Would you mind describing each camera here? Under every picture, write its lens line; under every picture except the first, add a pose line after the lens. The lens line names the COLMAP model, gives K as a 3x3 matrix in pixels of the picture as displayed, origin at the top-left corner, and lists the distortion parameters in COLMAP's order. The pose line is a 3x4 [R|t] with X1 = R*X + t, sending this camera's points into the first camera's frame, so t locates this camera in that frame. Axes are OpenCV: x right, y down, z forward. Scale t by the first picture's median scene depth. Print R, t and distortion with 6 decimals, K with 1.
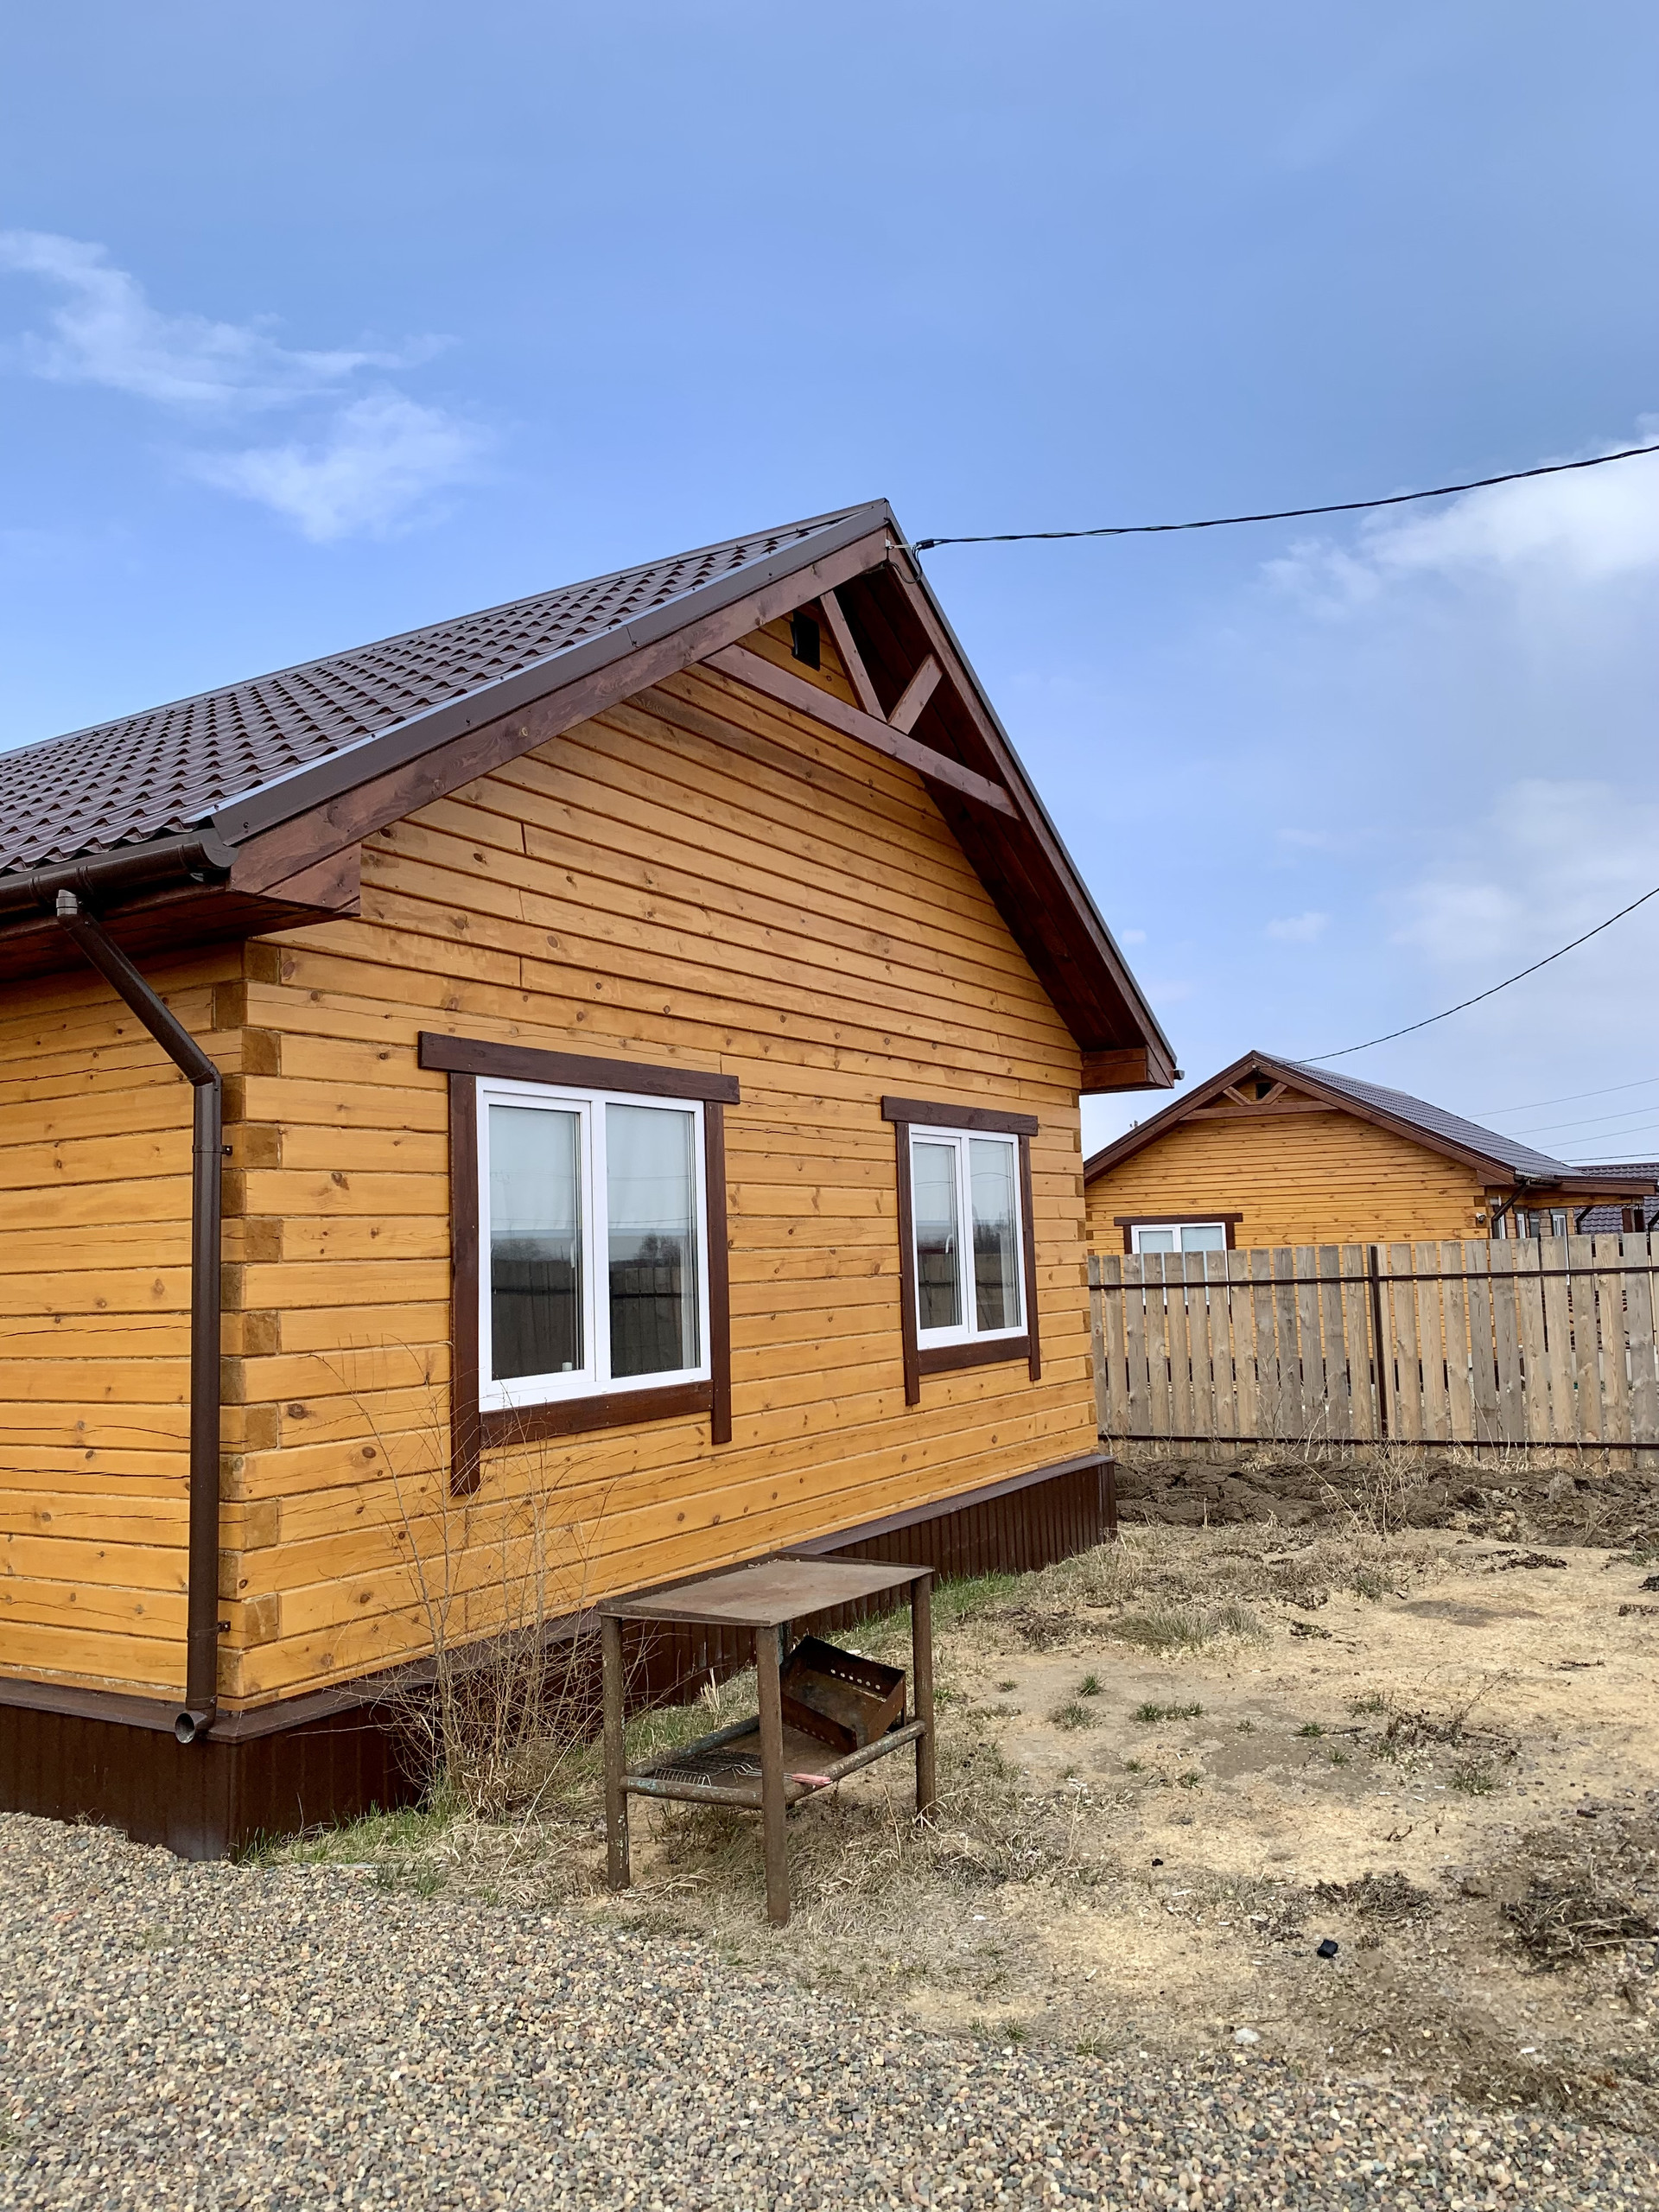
lens RADIAL K [[1680.8, 0, 823.6], [0, 1680.8, 1099.2], [0, 0, 1]] dist [0.134406, -0.325424]
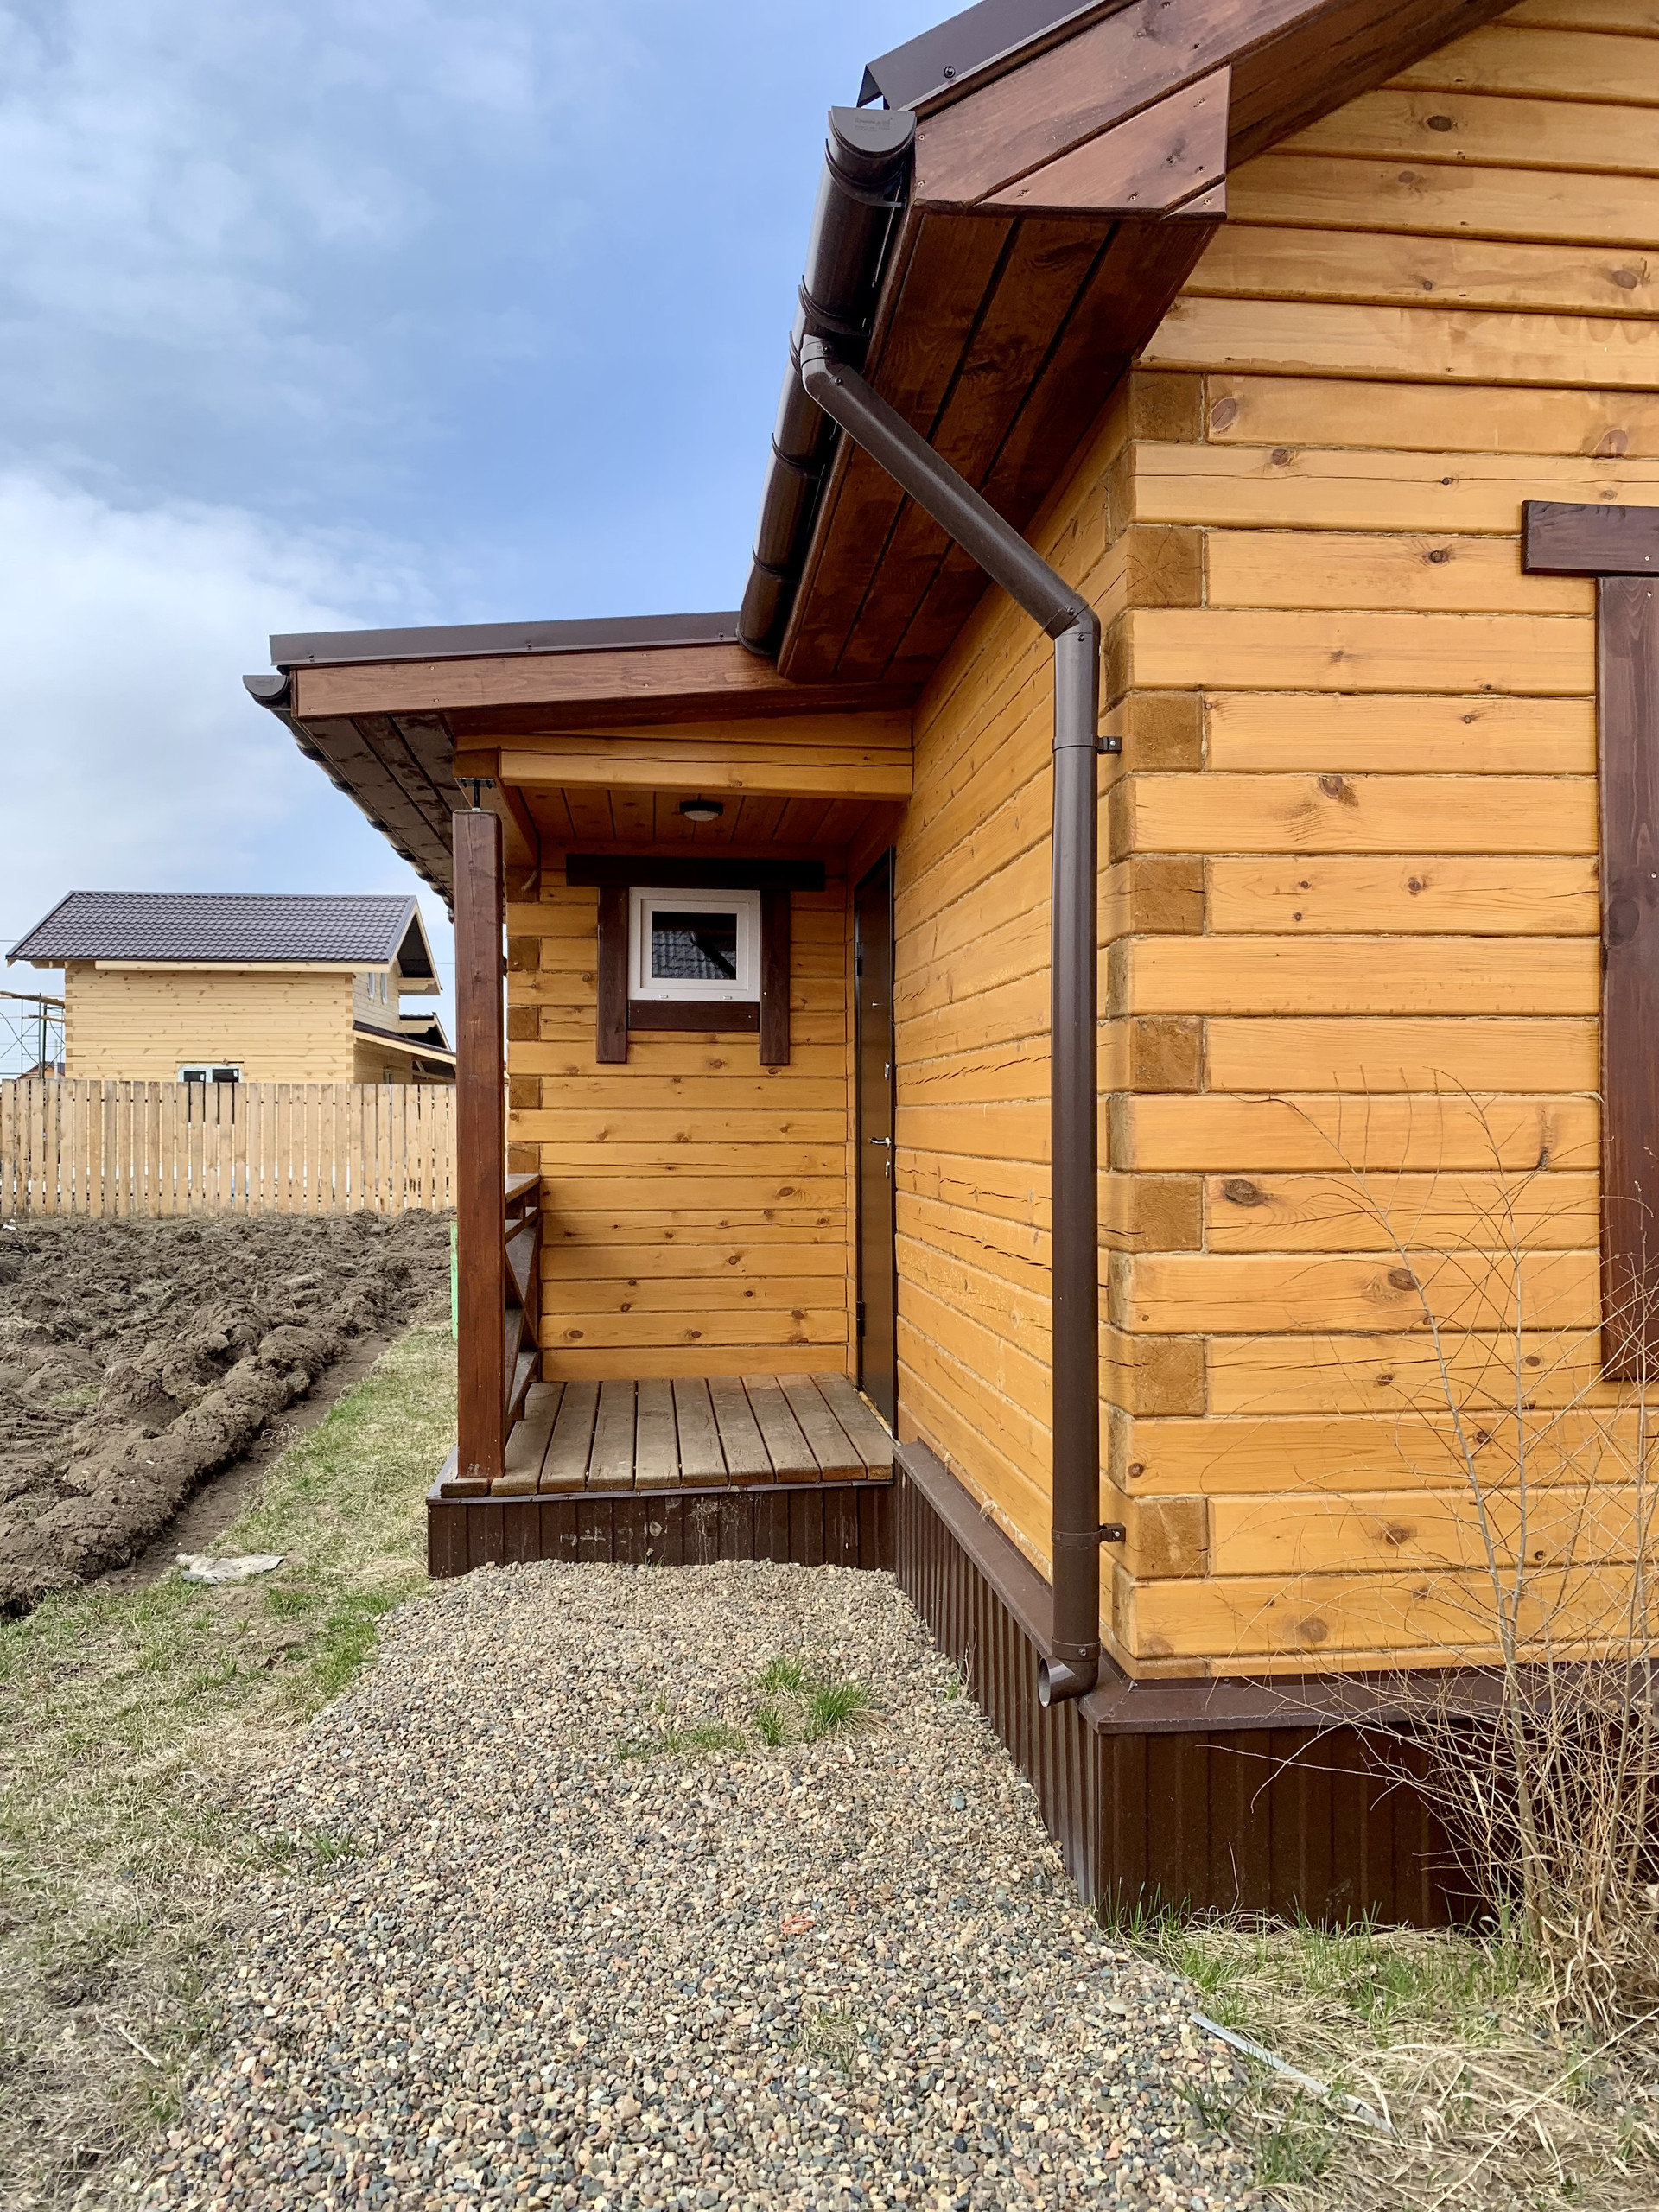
lens RADIAL K [[1658.3, 0, 852.7], [0, 1658.3, 1096.1], [0, 0, 1]] dist [0.061686, -0.080374]
pose [[0.611592, 0.022594, -0.790850, 0.045782], [0.061091, 0.995259, 0.075678, 0.086431], [0.788811, -0.094598, 0.607313, 0.480022]]
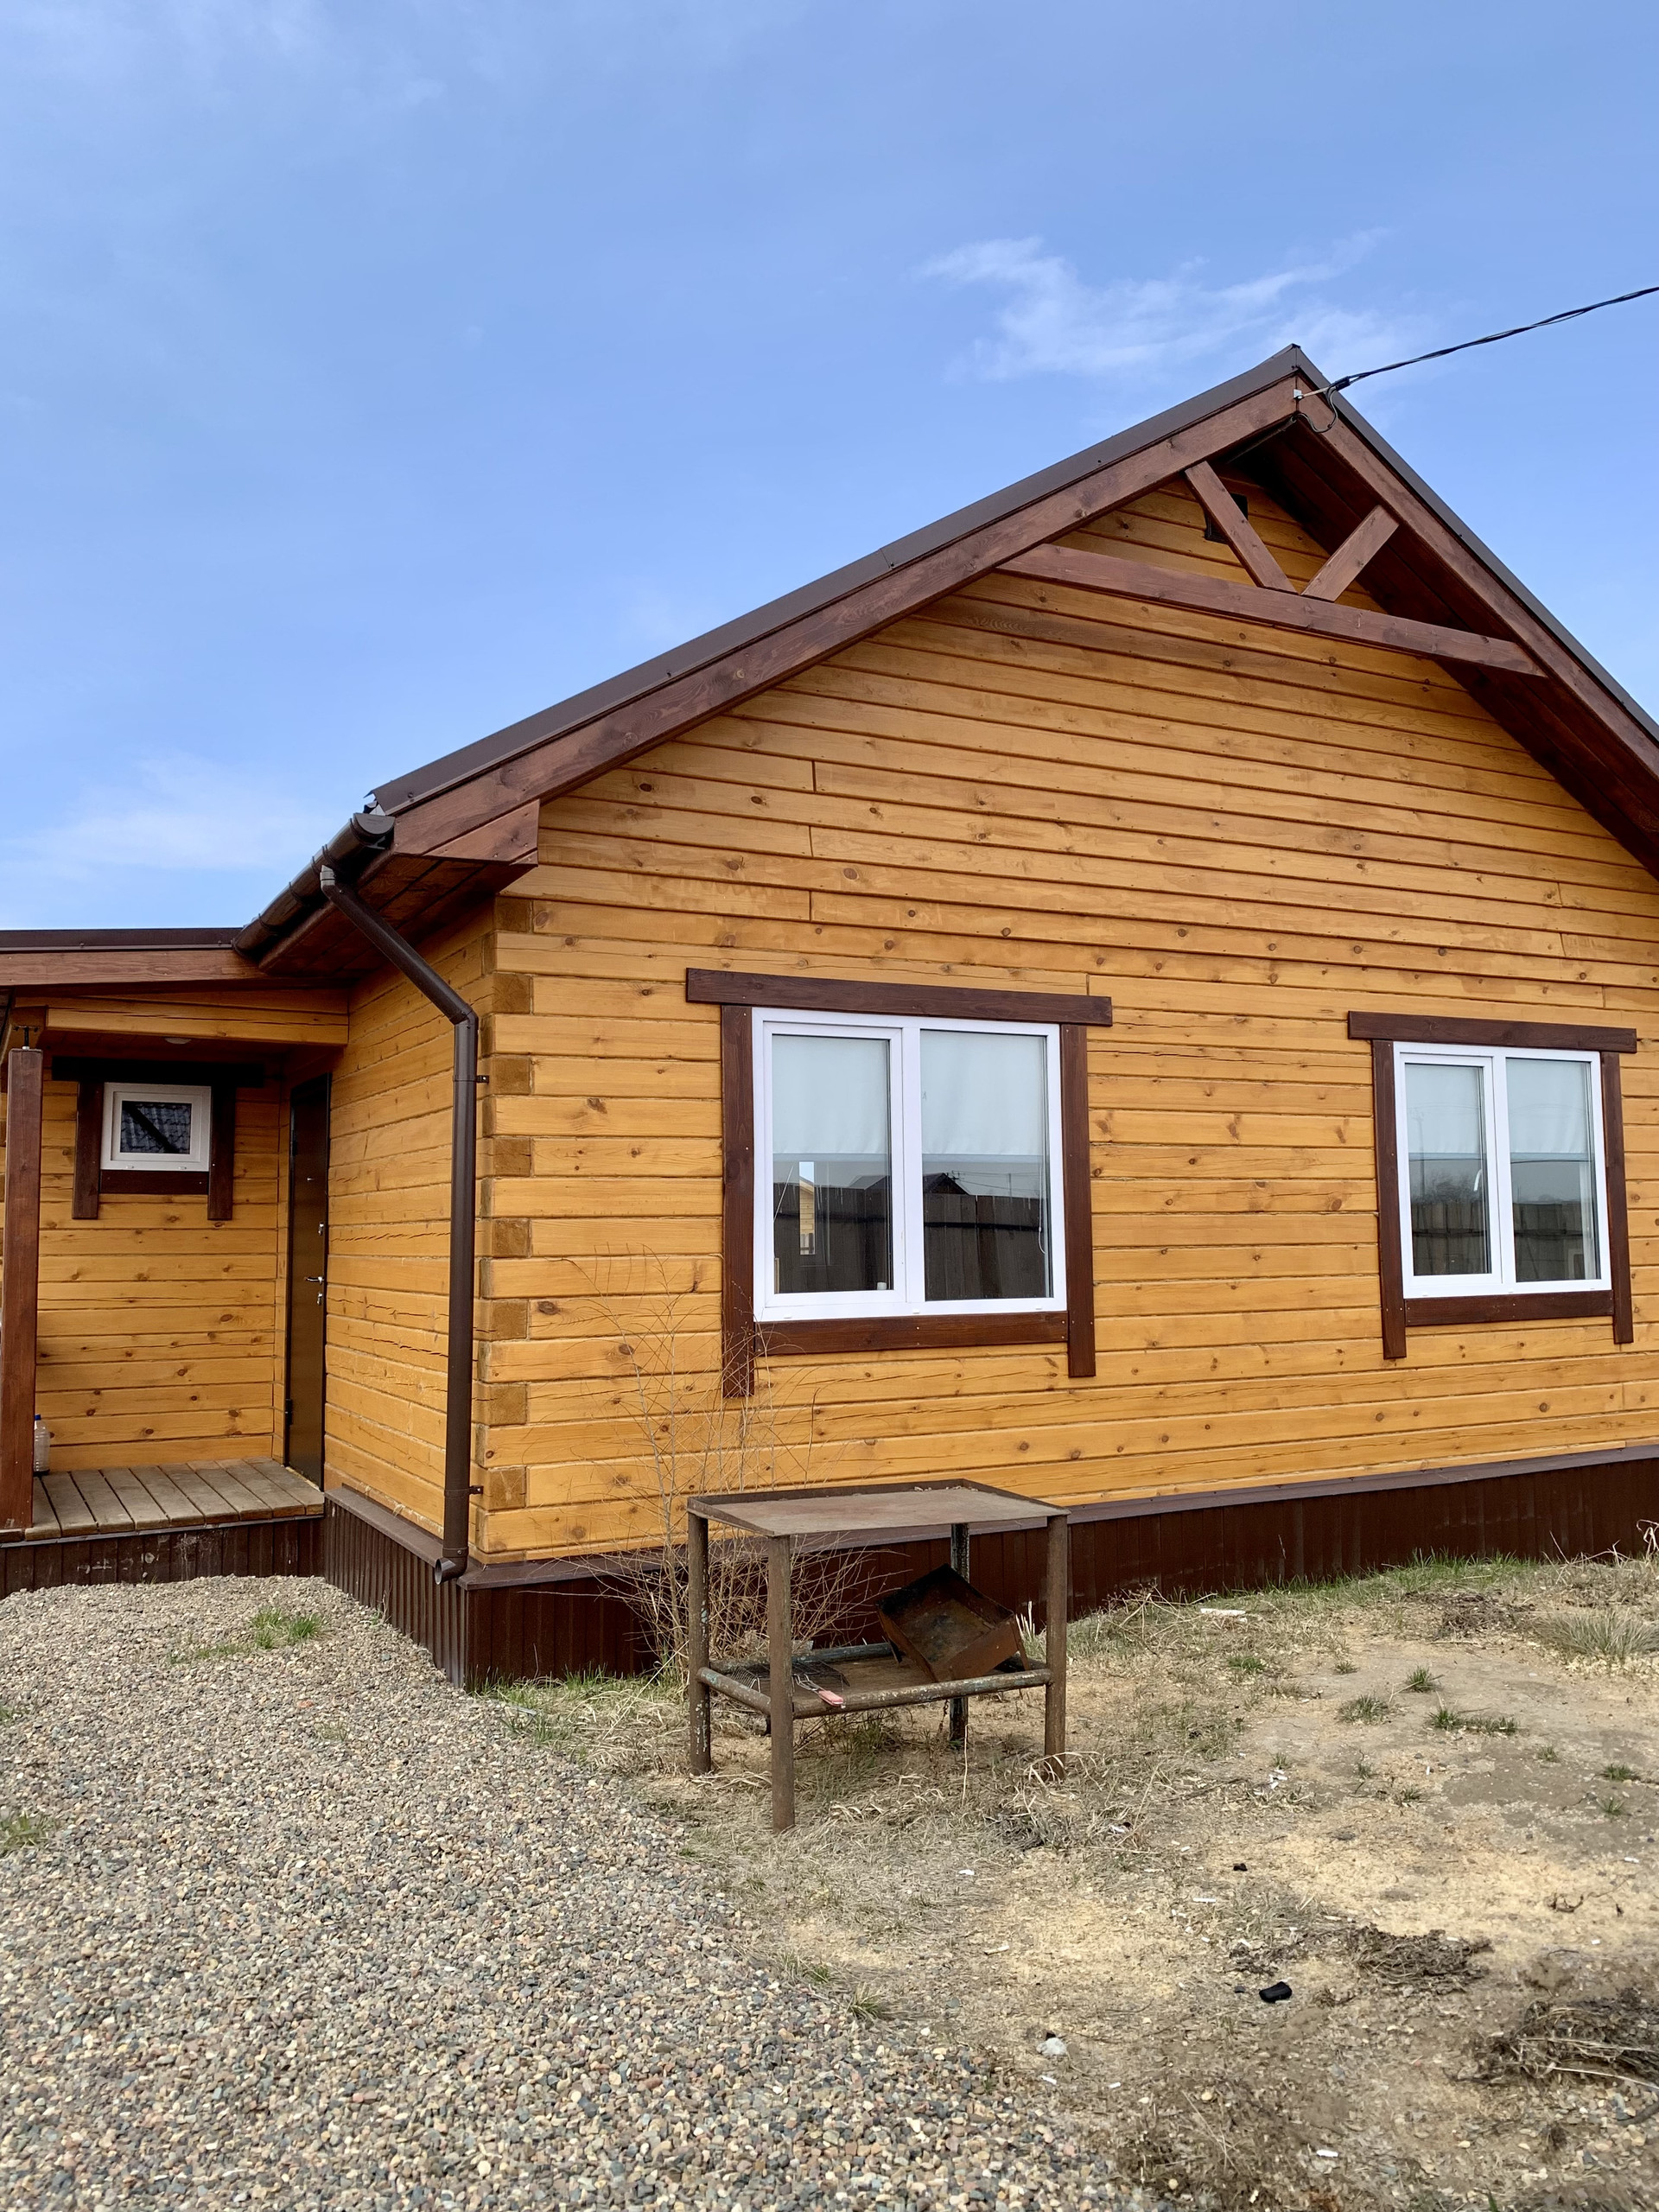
lens RADIAL K [[1680.8, 0, 823.6], [0, 1680.8, 1099.2], [0, 0, 1]] dist [0.134406, -0.325424]
pose [[0.847330, -0.014286, -0.530874, 0.385846], [0.031732, 0.999214, 0.023759, 0.019786], [0.530117, -0.036978, 0.847118, 0.125337]]
